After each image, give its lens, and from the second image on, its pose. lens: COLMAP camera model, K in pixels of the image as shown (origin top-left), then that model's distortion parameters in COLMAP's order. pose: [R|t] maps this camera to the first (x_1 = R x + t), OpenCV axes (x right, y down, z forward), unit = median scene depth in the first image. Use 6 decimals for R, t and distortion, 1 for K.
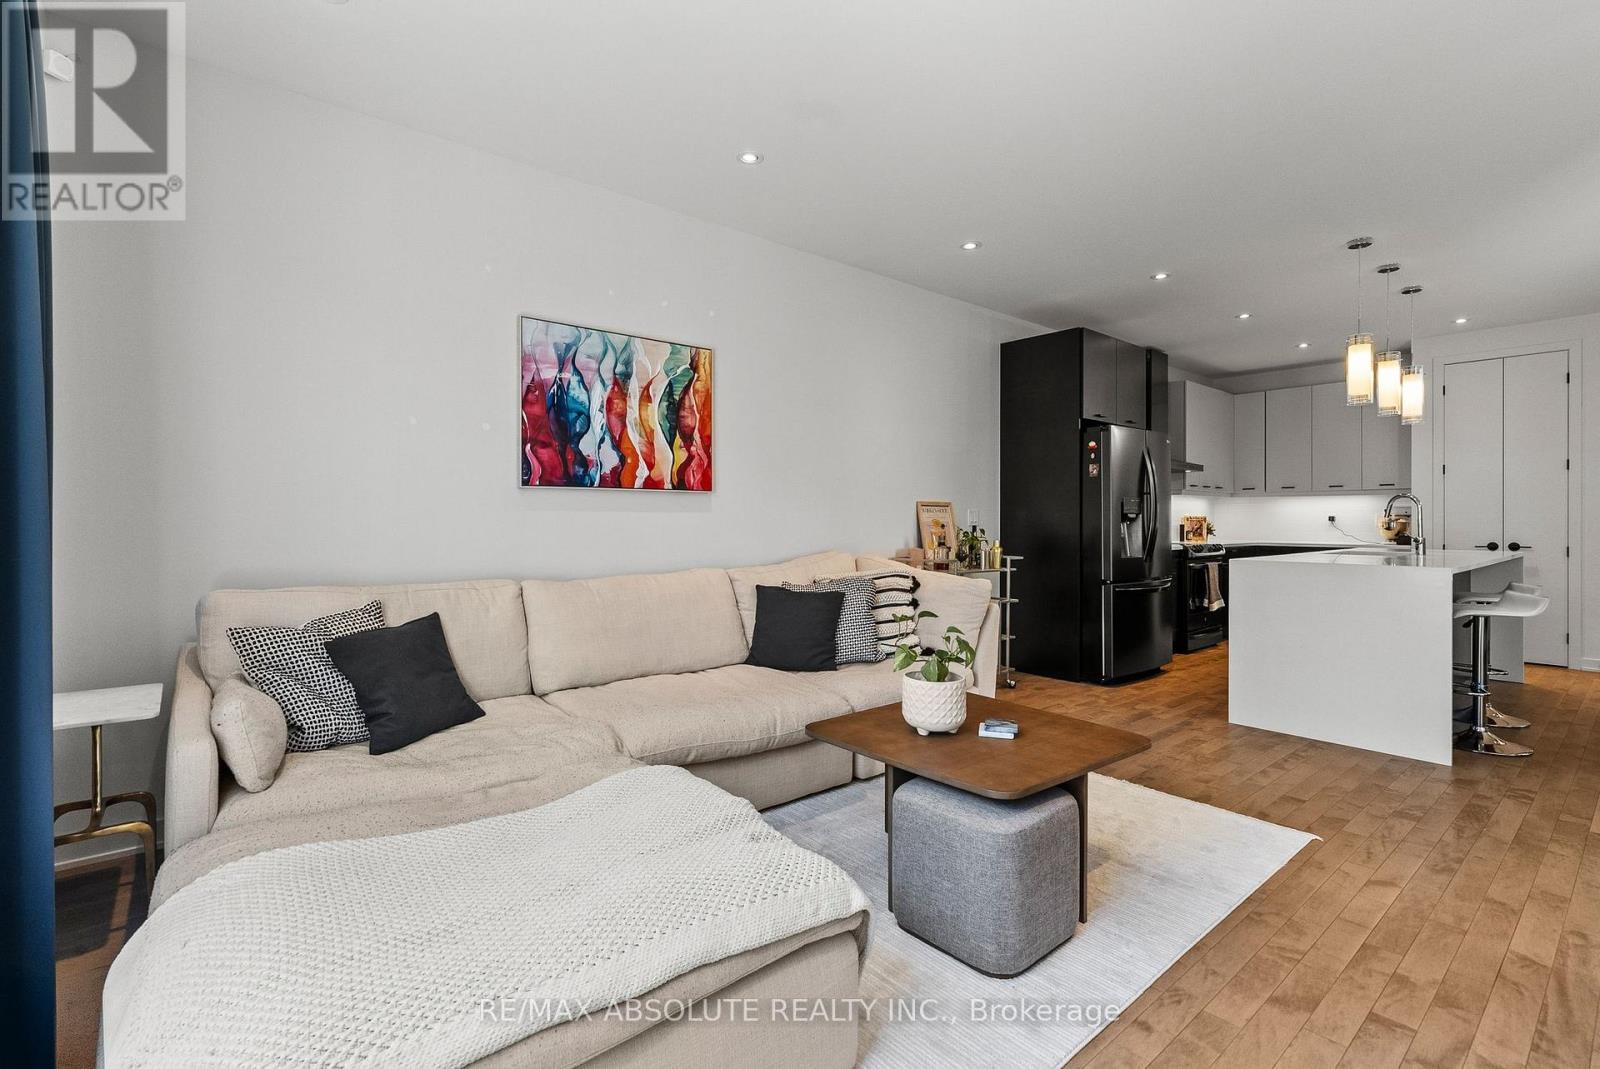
lens RADIAL K [[729.6, 0, 818.7], [0, 729.6, 518.1], [0, 0, 1]] dist [-0.003924, 0.000032]
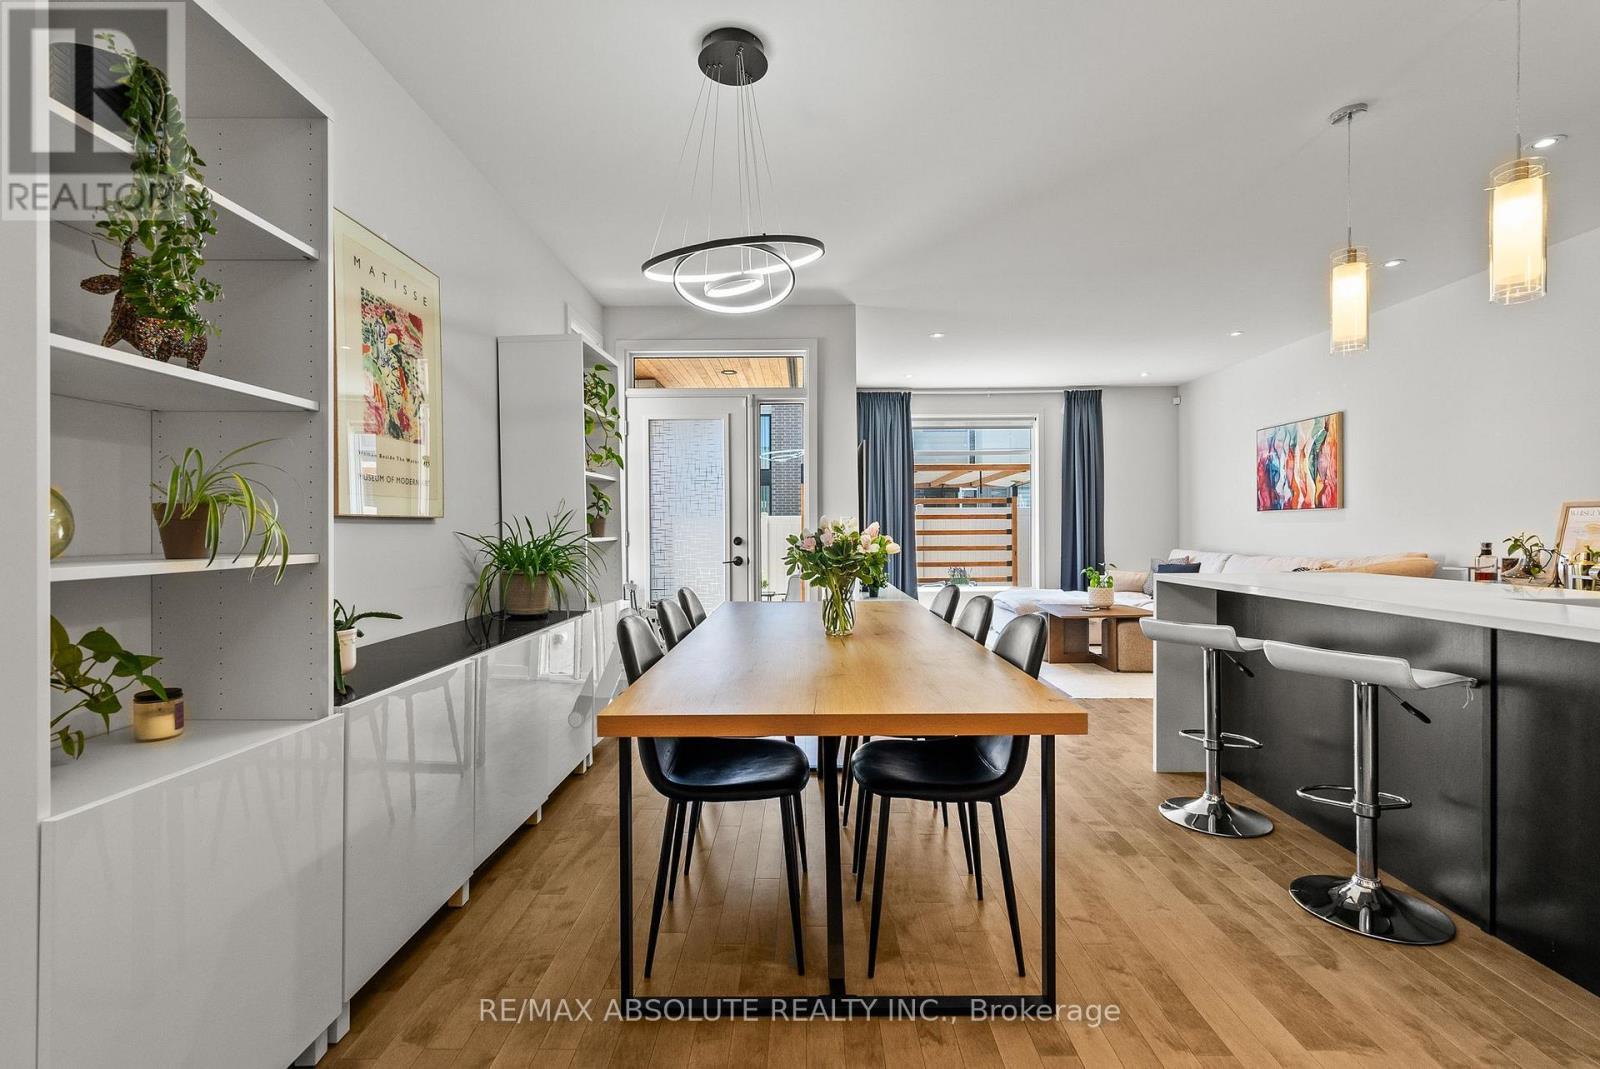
lens RADIAL K [[716.3, 0, 811.0], [0, 716.3, 529.5], [0, 0, 1]] dist [-0.001973, -0.000380]
pose [[-0.654087, 0.001216, -0.756419, 1.862830], [0.003284, 0.999994, -0.001233, 0.006545], [0.756413, -0.003290, -0.654086, 1.281929]]
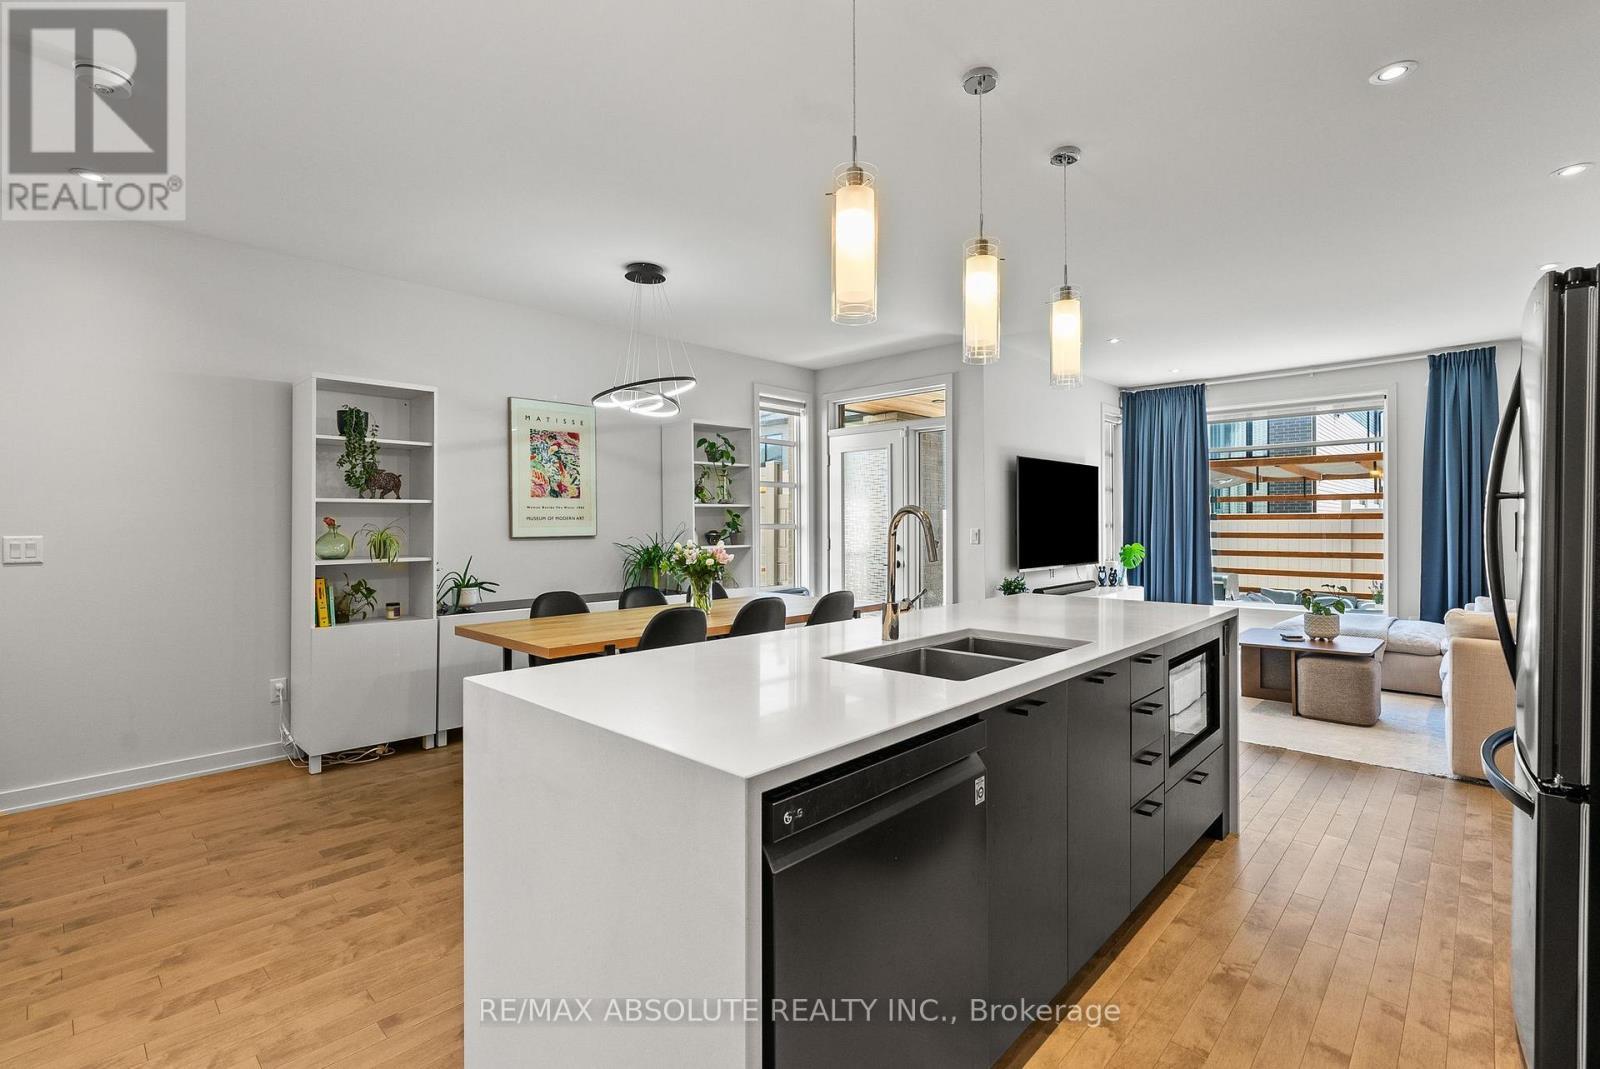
lens RADIAL K [[729.6, 0, 818.7], [0, 729.6, 518.1], [0, 0, 1]] dist [-0.003924, 0.000032]
pose [[-0.993255, -0.000055, -0.115954, 1.261545], [0.000755, 0.999976, -0.006939, -0.033473], [0.115951, -0.006980, -0.993230, 1.988805]]
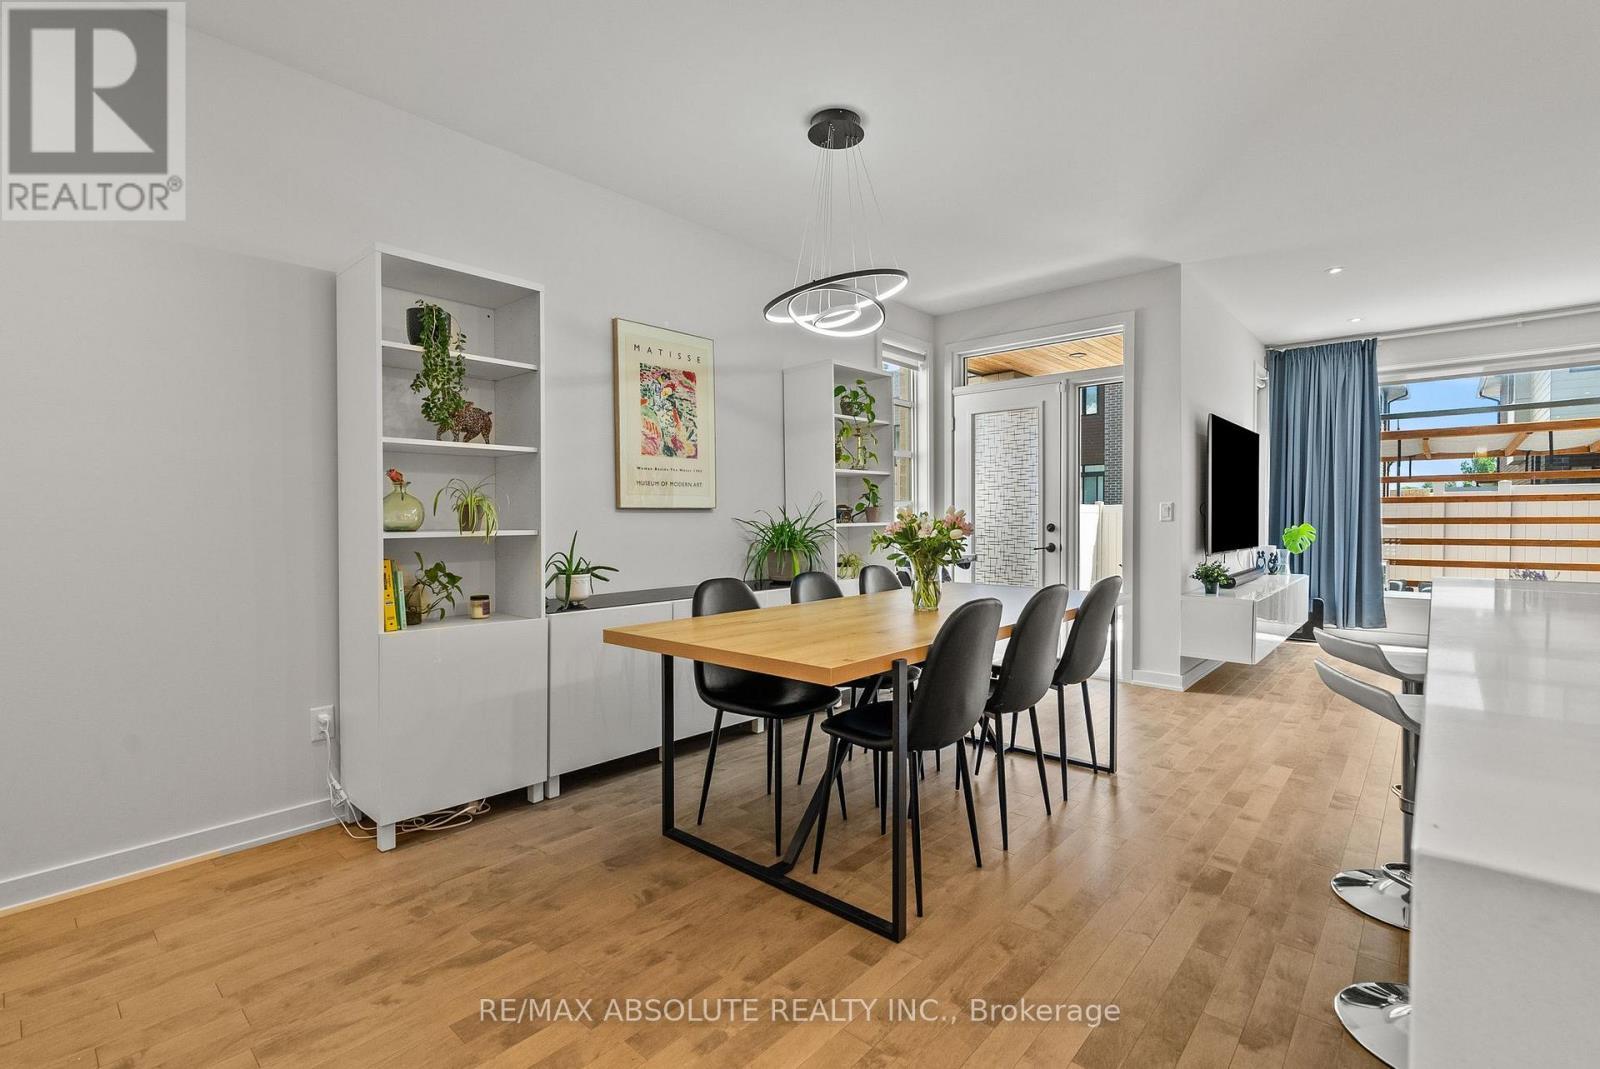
lens RADIAL K [[728.8, 0, 815.2], [0, 728.8, 530.4], [0, 0, 1]] dist [-0.002471, -0.000293]
pose [[-0.989563, 0.003980, -0.144046, 1.546860], [0.001490, 0.999848, 0.017385, 0.006563], [0.144094, 0.016989, -0.989418, 1.615217]]
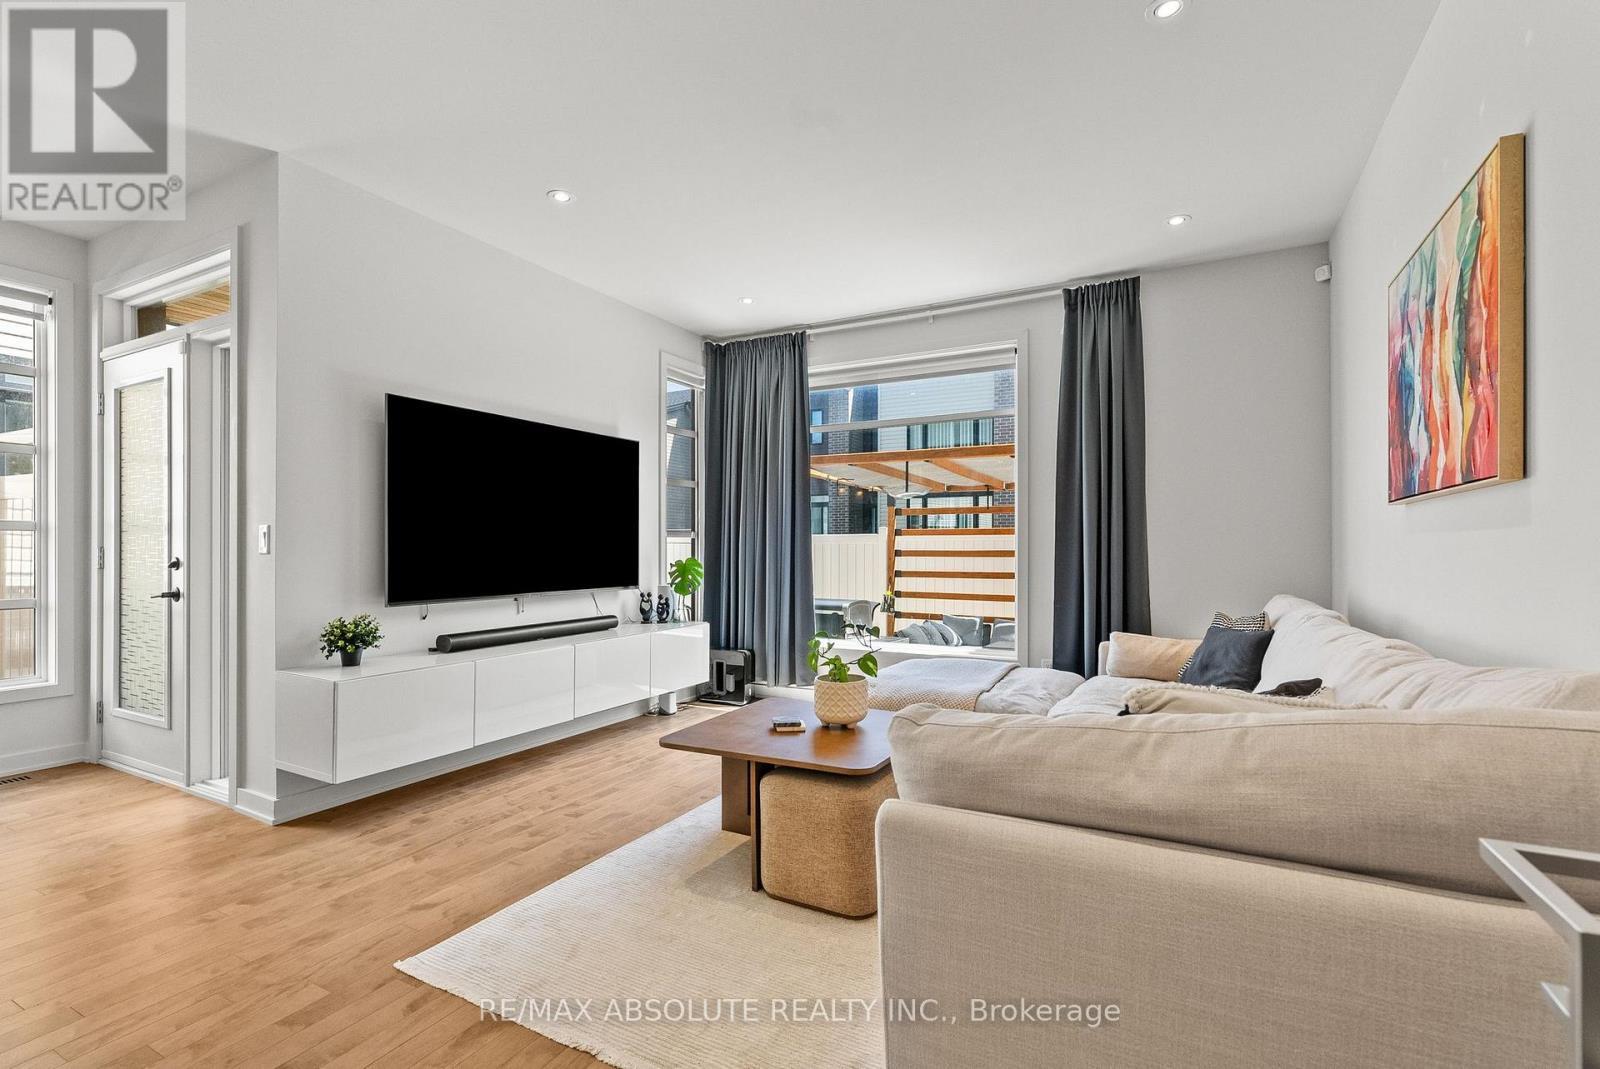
lens RADIAL K [[725.2, 0, 806.5], [0, 725.2, 538.5], [0, 0, 1]] dist [-0.000514, -0.000224]
pose [[-0.934698, -0.006920, -0.355376, 0.422893], [-0.002229, 0.999905, -0.013606, 0.005581], [0.355436, -0.011926, -0.934625, 1.400568]]
